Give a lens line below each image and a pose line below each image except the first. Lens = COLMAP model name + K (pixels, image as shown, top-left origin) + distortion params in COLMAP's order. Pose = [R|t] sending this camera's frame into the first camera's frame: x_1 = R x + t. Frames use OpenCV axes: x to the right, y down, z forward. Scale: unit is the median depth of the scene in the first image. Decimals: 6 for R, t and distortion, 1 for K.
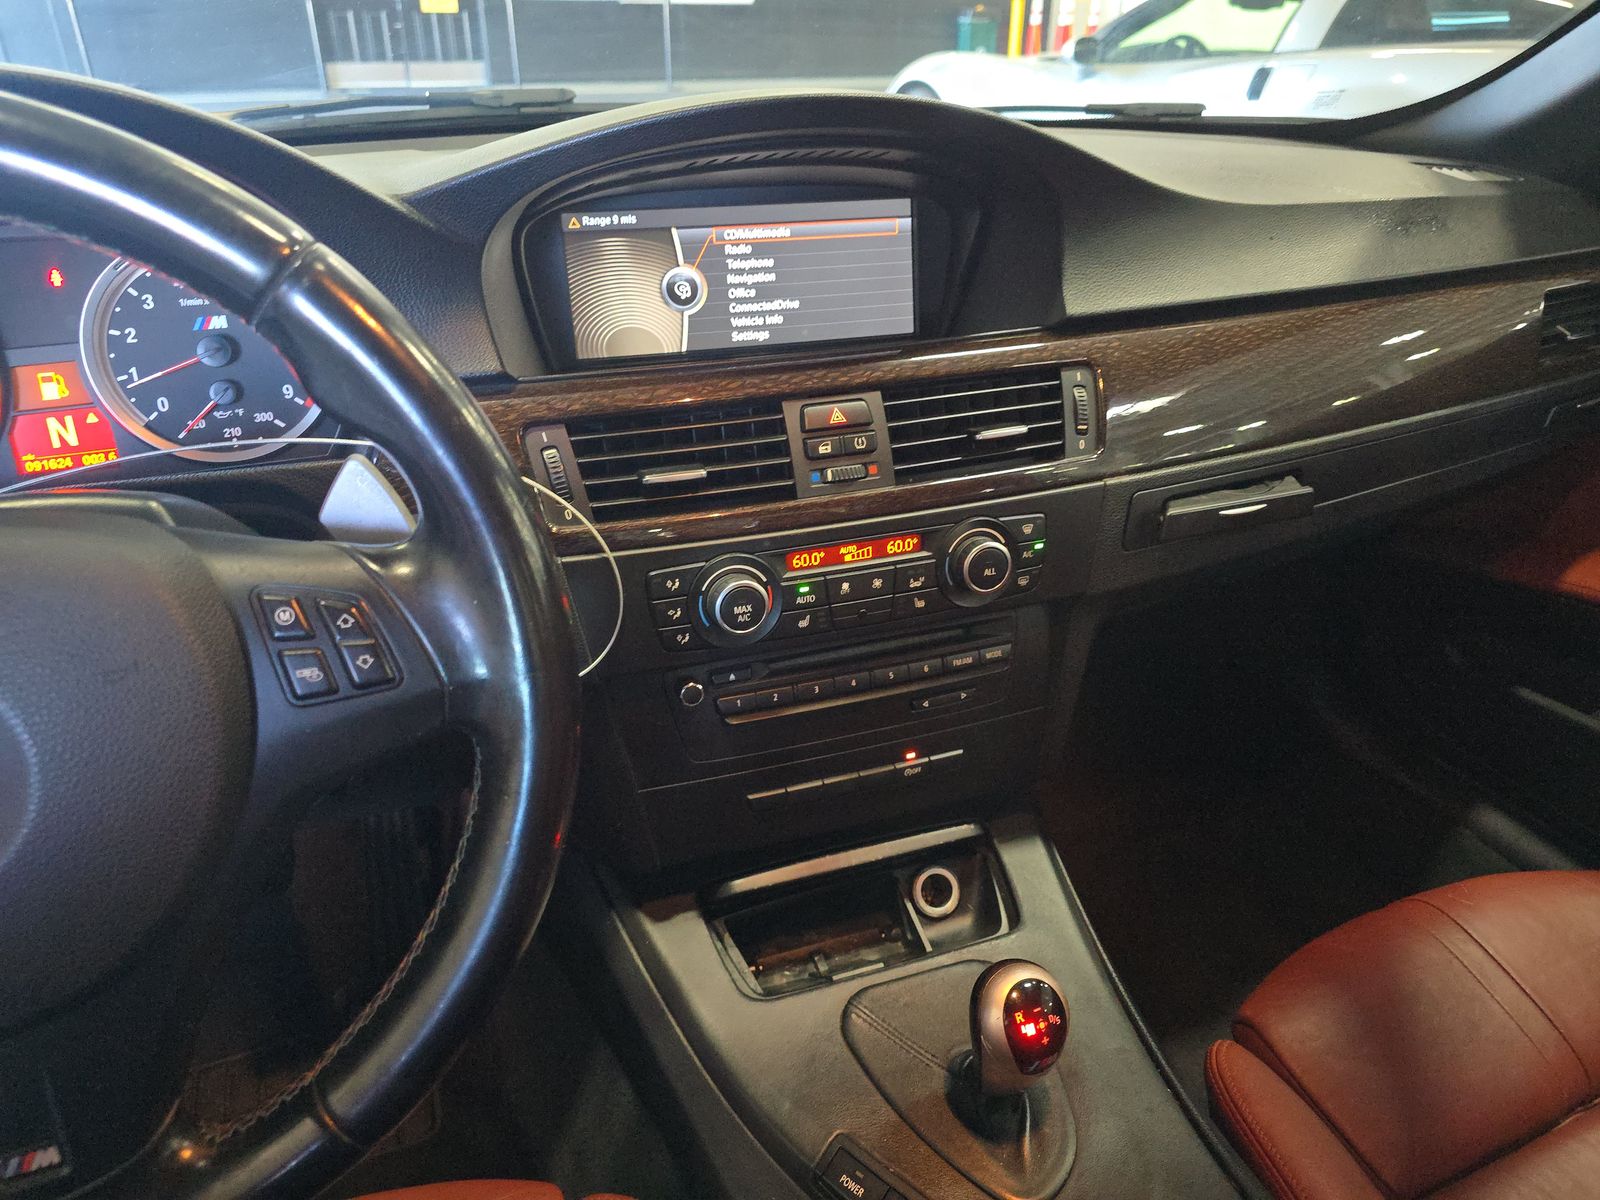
lens RADIAL K [[1101.7, 0, 800.0], [0, 1101.7, 600.0], [0, 0, 1]] dist [0.062715, -0.049794]
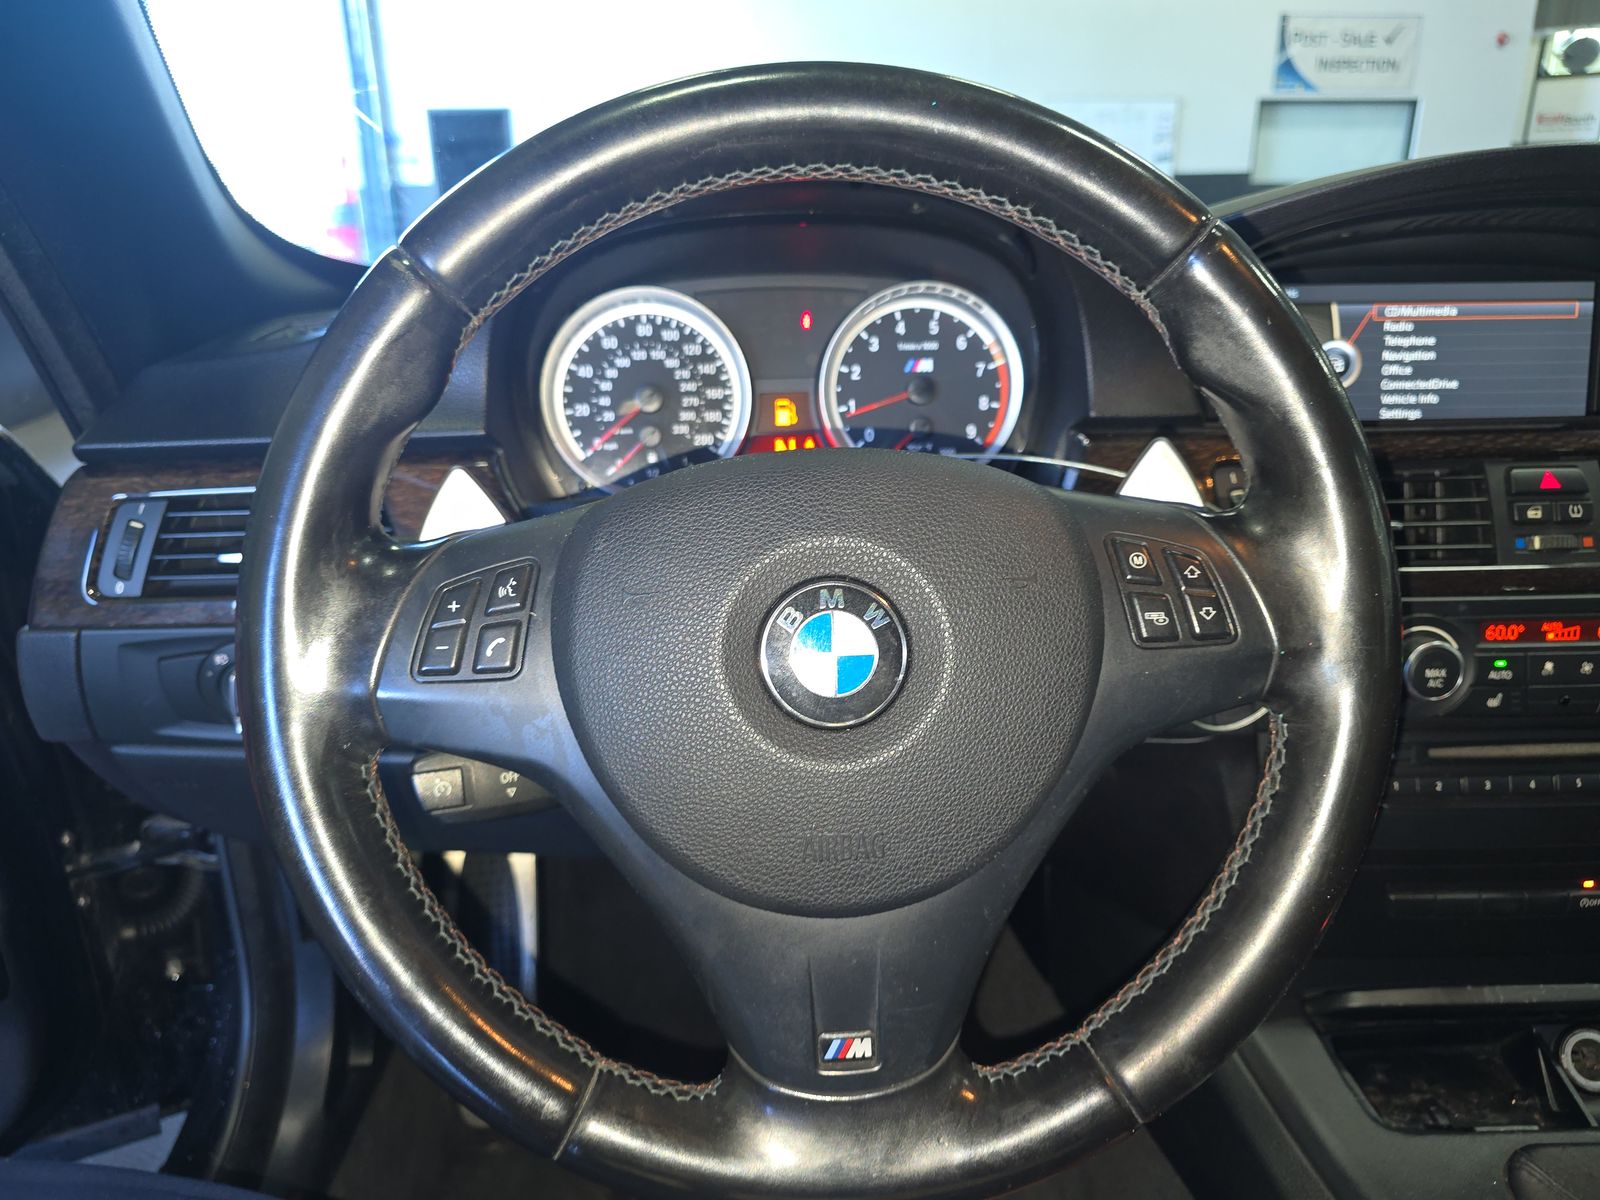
lens RADIAL K [[1125.1, 0, 800.0], [0, 1125.1, 600.0], [0, 0, 1]] dist [-0.001535, -0.002442]
pose [[0.948627, 0.084061, -0.305026, -0.259744], [-0.132204, 0.981178, -0.140754, 0.142549], [0.287453, 0.173849, 0.941885, -0.044151]]
